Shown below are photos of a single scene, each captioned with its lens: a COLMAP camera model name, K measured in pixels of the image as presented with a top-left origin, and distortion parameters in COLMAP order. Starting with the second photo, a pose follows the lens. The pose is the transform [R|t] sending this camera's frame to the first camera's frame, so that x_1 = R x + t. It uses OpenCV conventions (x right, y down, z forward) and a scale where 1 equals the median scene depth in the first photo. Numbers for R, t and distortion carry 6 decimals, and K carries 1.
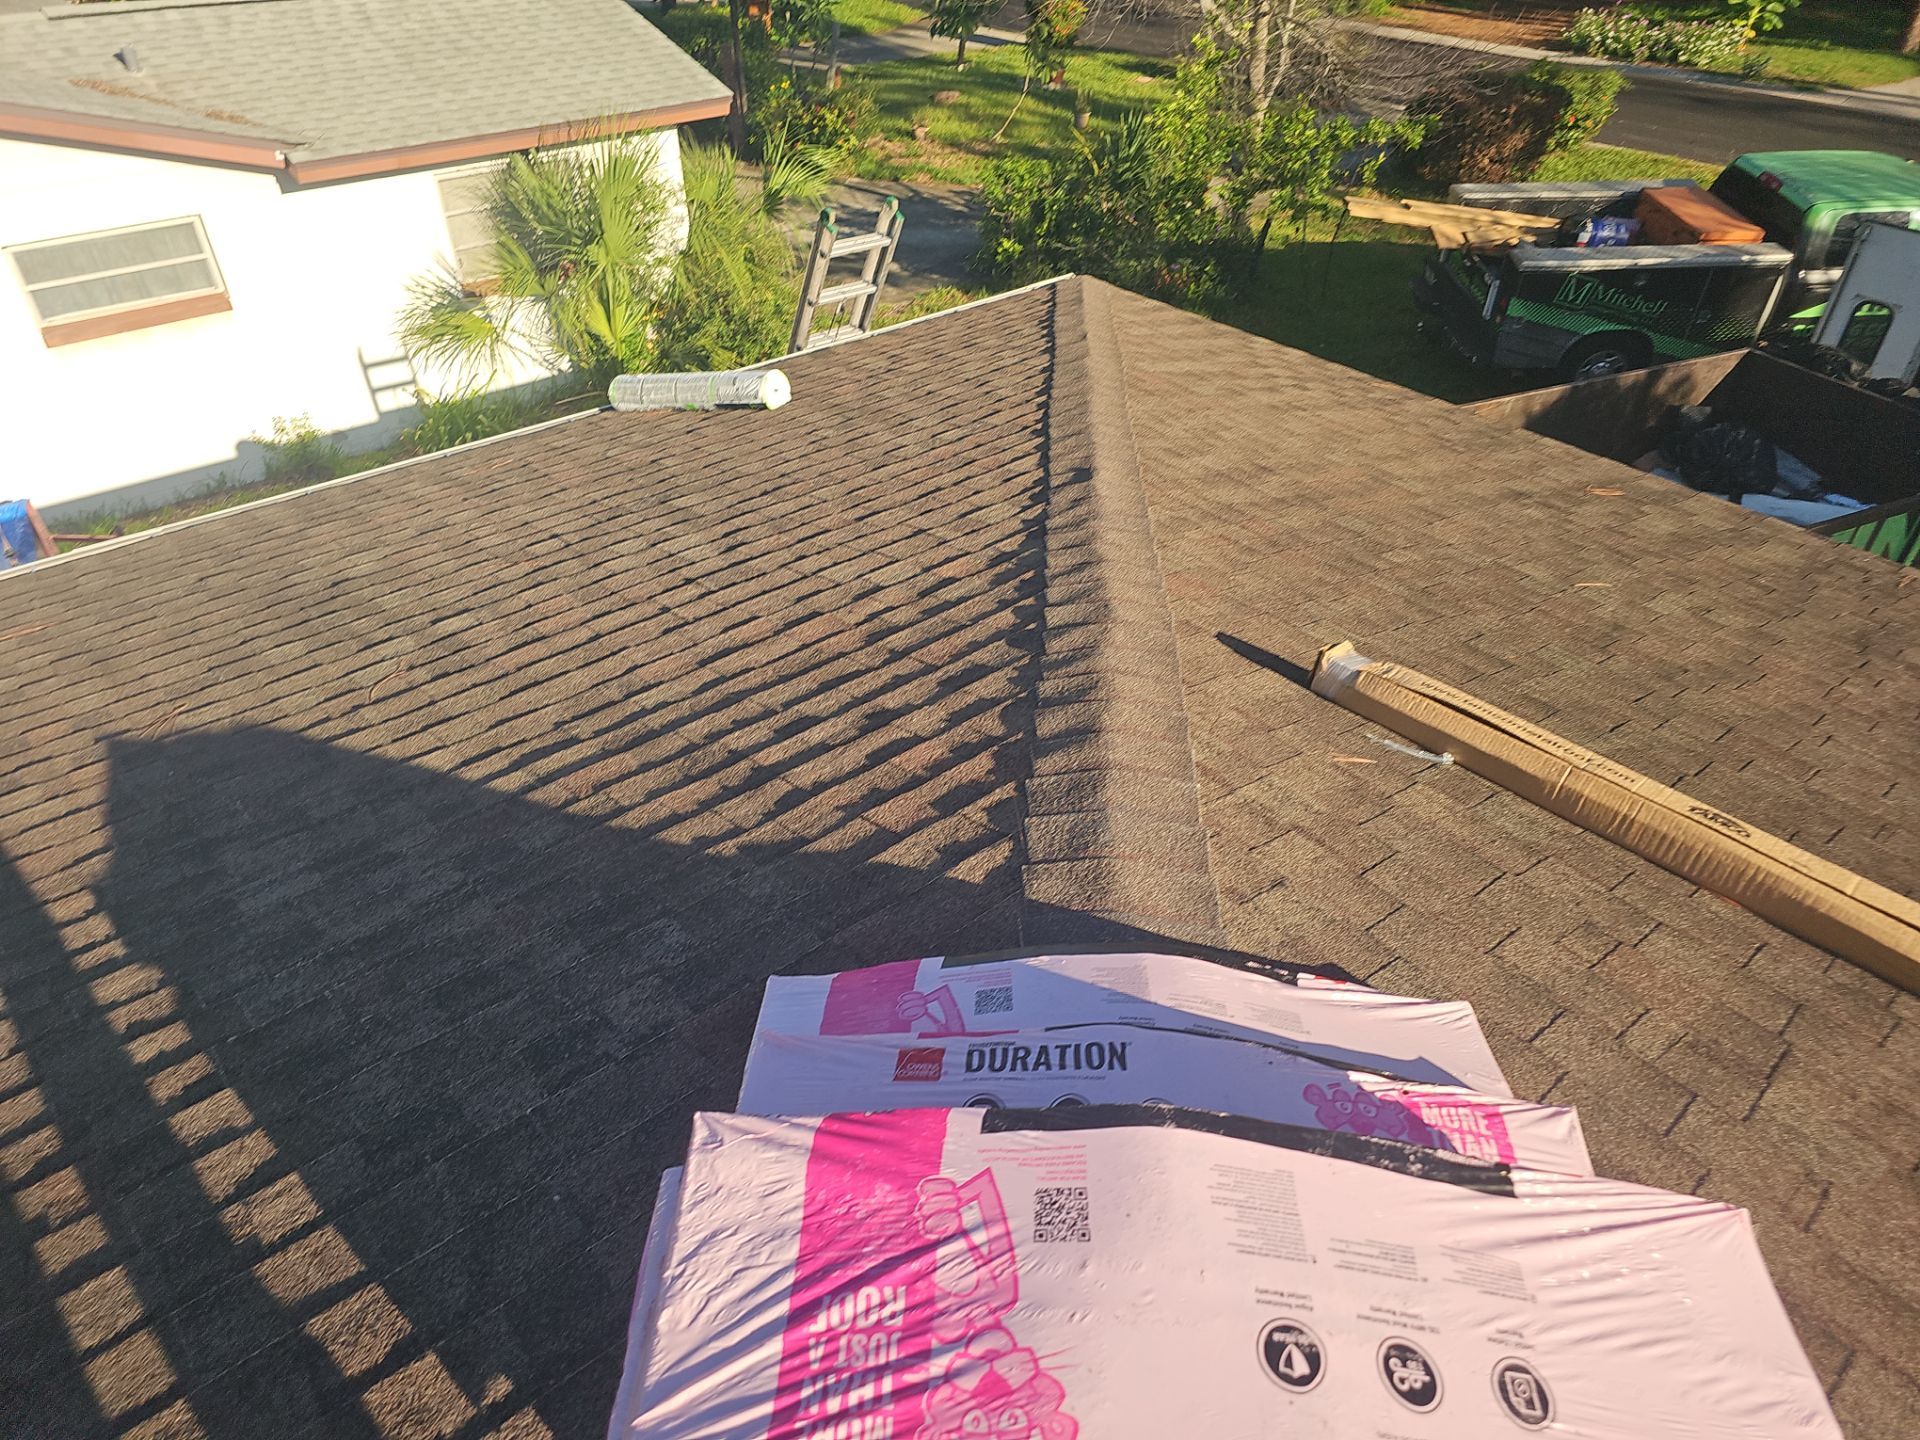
lens RADIAL K [[1285.6, 0, 958.3], [0, 1285.6, 705.1], [0, 0, 1]] dist [0.056674, -0.043666]
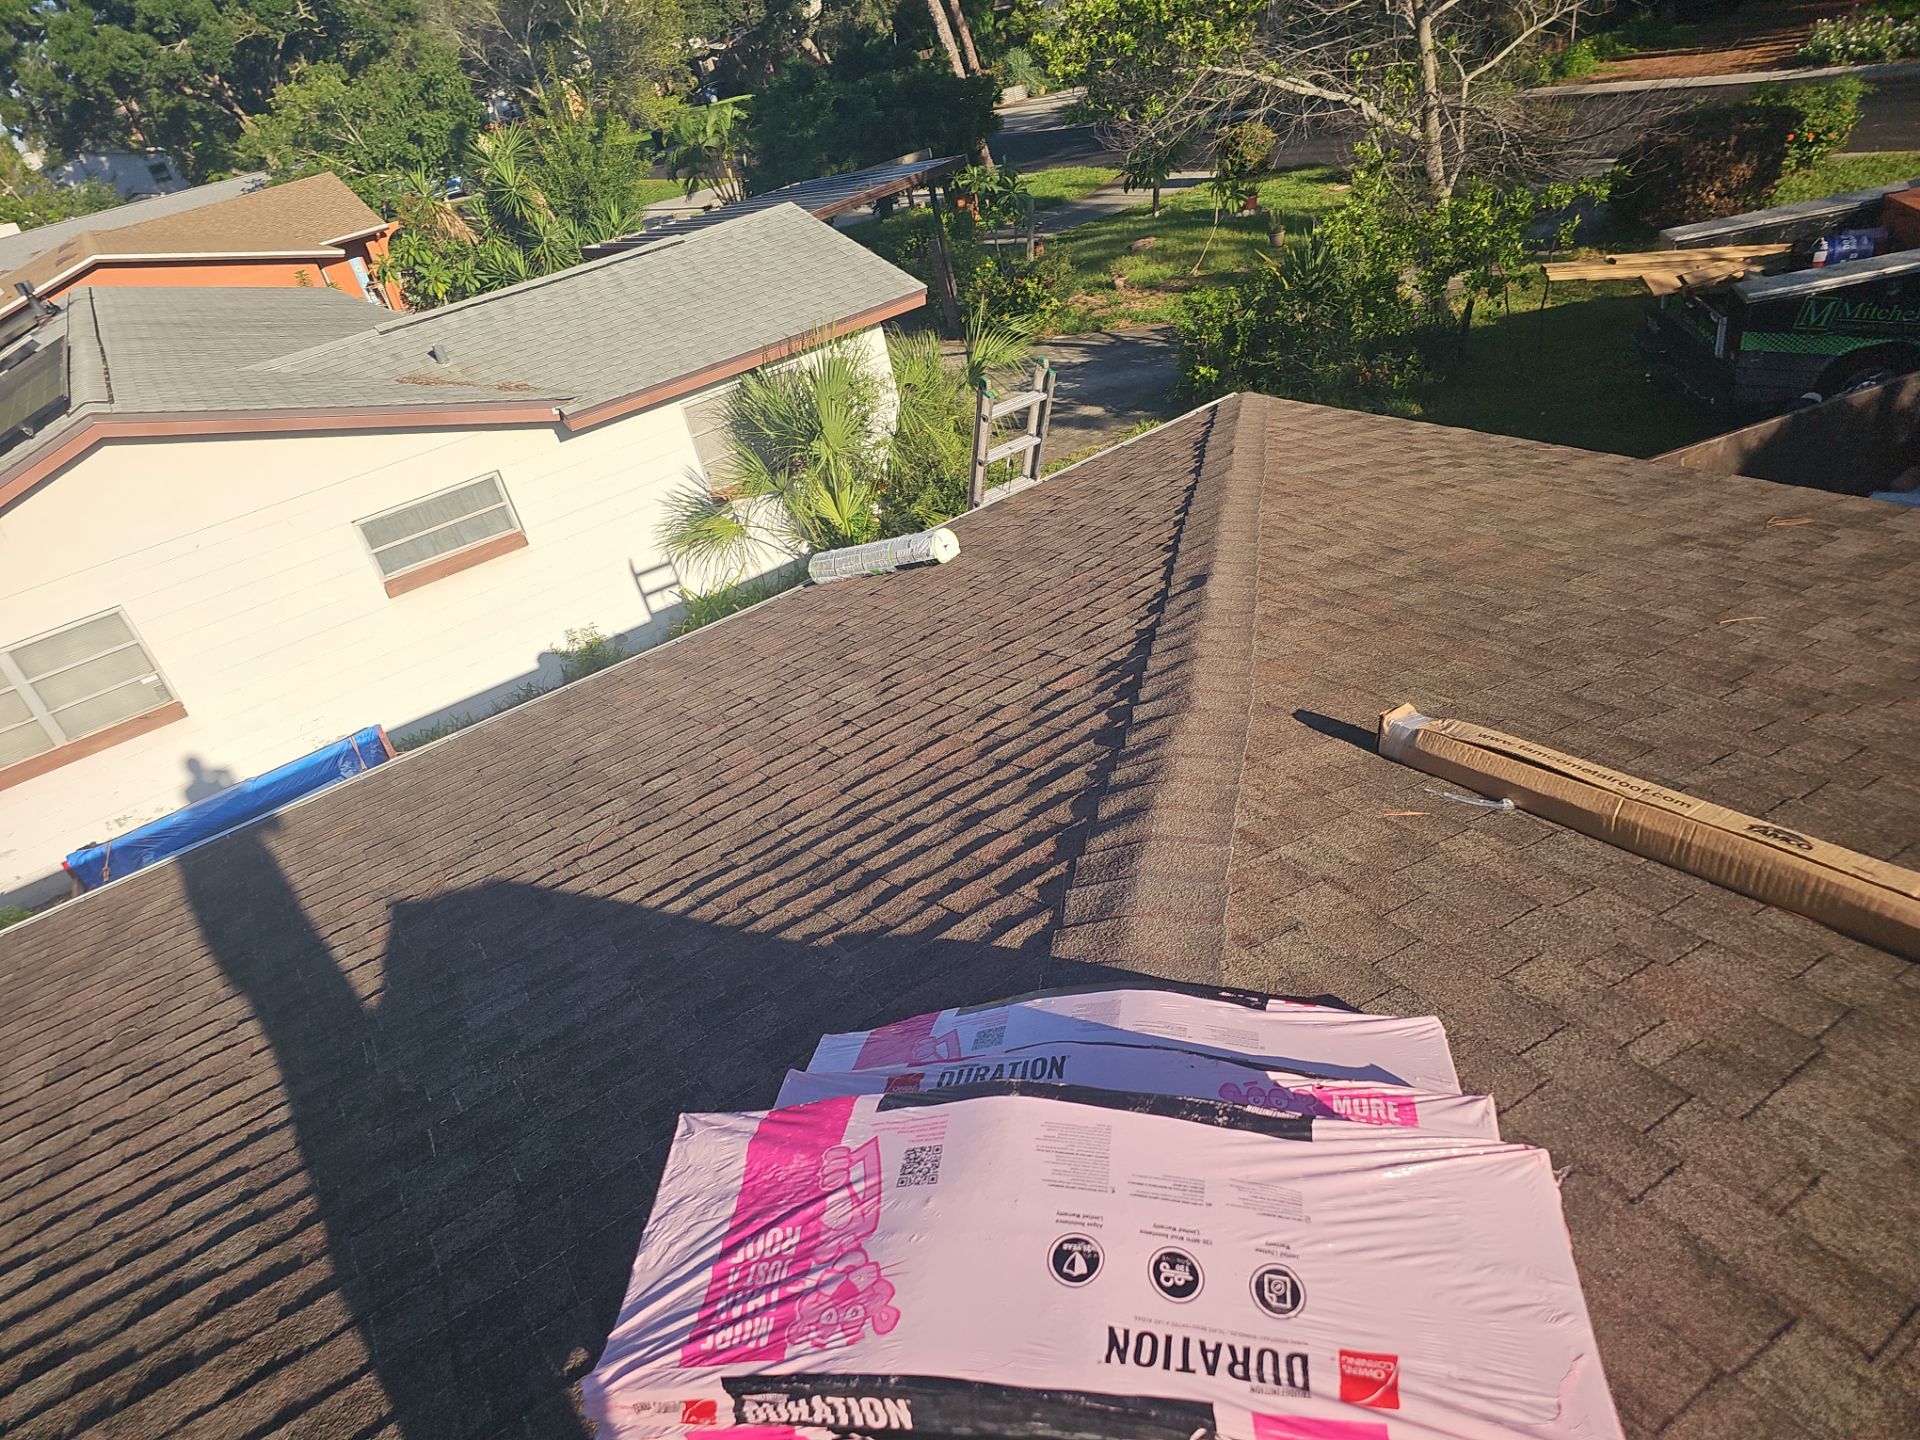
lens RADIAL K [[1281.6, 0, 954.7], [0, 1281.6, 716.6], [0, 0, 1]] dist [0.066014, -0.048793]
pose [[0.969901, -0.116876, -0.213615, 0.135102], [0.095662, 0.989634, -0.107117, 0.030776], [0.223920, 0.083458, 0.971028, -0.077889]]
